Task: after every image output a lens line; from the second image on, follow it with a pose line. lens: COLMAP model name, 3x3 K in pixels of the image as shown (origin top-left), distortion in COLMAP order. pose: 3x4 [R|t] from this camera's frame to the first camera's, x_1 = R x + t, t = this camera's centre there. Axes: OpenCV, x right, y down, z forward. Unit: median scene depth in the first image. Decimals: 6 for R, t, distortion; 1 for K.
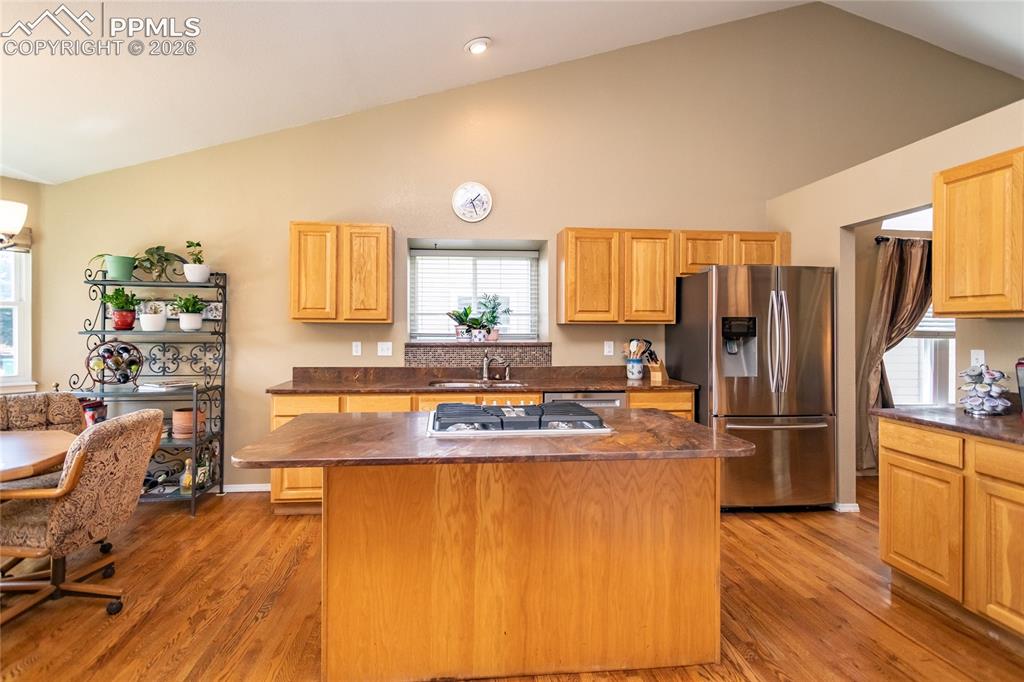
lens RADIAL K [[512.0, 0, 489.5], [0, 512.0, 328.8], [0, 0, 1]] dist [0.000265, -0.000406]
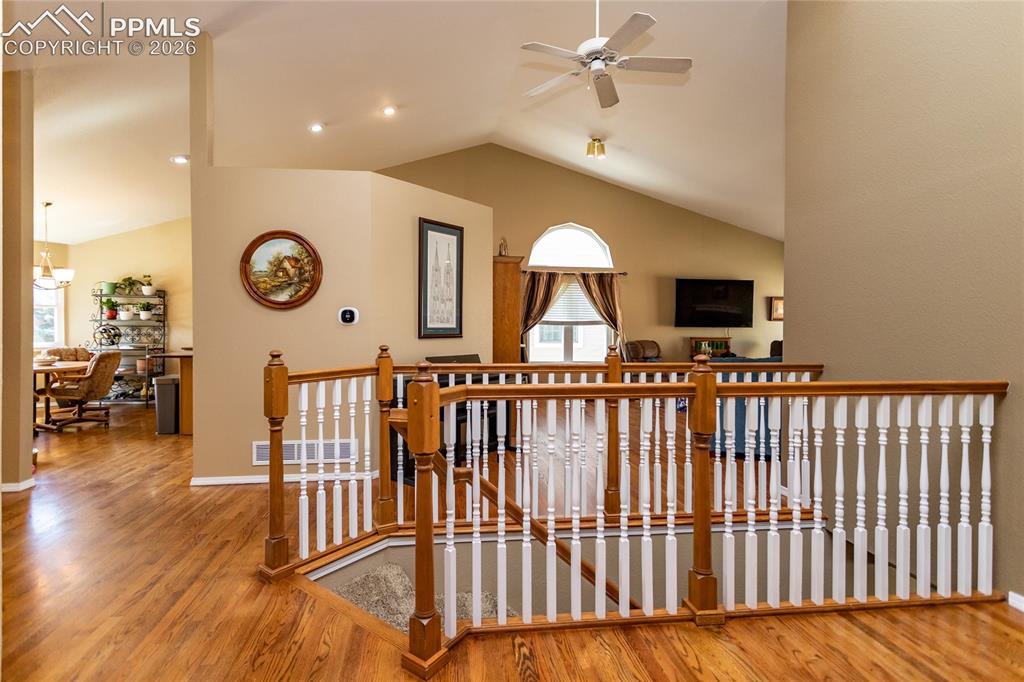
lens RADIAL K [[476.4, 0, 466.8], [0, 476.4, 327.7], [0, 0, 1]] dist [0.003371, 0.000364]
pose [[0.999934, 0.002852, 0.011140, 0.637301], [-0.003050, 0.999836, 0.017875, -0.002431], [-0.011087, -0.017908, 0.999778, -0.859052]]
